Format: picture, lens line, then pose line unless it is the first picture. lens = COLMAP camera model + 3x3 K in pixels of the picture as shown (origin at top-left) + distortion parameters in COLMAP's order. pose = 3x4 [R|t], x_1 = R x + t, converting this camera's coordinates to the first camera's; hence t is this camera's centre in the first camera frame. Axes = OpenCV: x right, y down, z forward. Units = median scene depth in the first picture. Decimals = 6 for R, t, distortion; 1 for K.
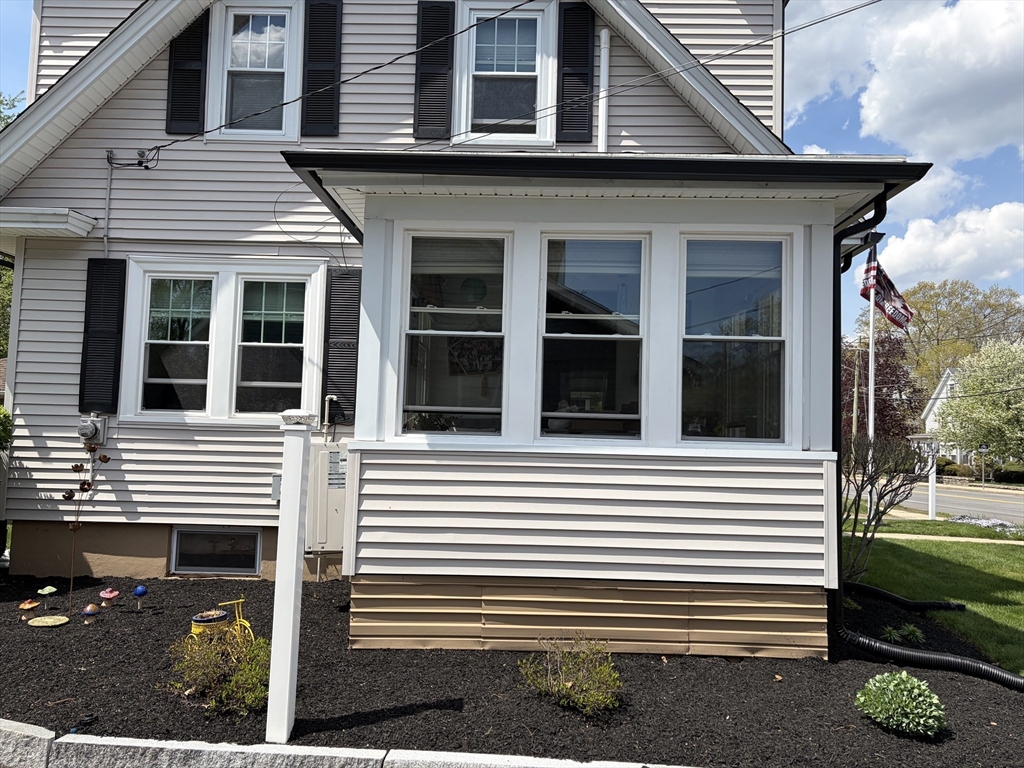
lens RADIAL K [[770.1, 0, 513.6], [0, 770.1, 388.8], [0, 0, 1]] dist [-0.011474, -0.006131]
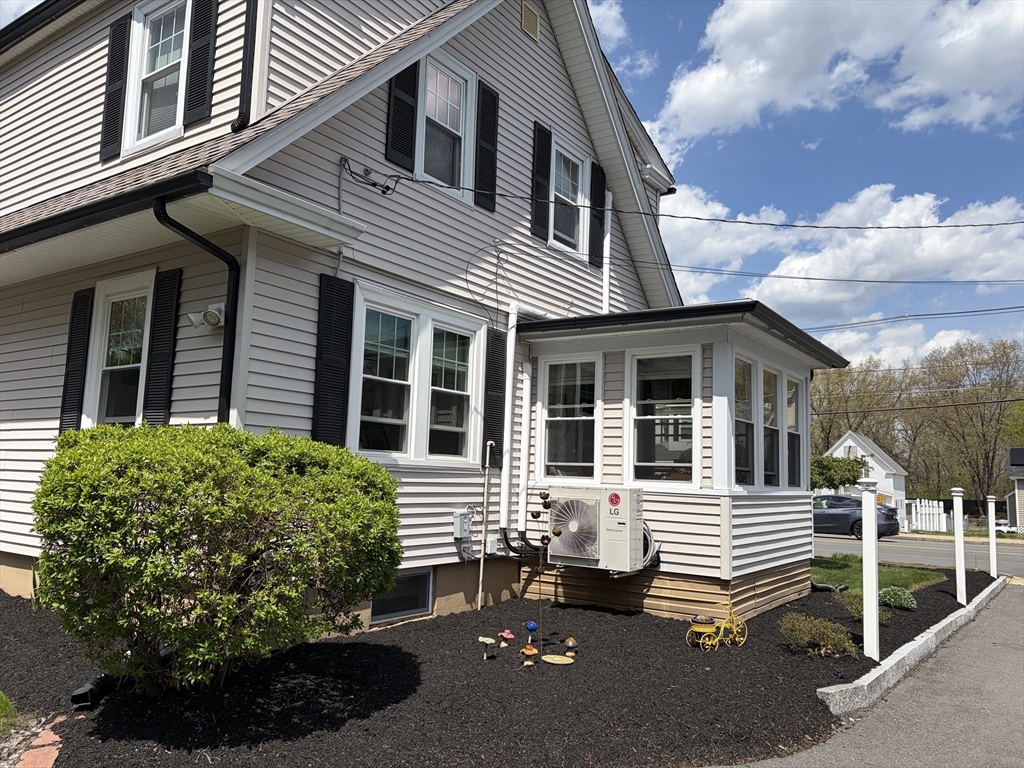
lens RADIAL K [[770.1, 0, 514.3], [0, 770.1, 374.7], [0, 0, 1]] dist [-0.011474, -0.006131]
pose [[0.552094, 0.102342, 0.827477, -1.149287], [-0.098932, 0.993468, -0.056864, -0.027462], [-0.827892, -0.050469, 0.558613, 0.325538]]
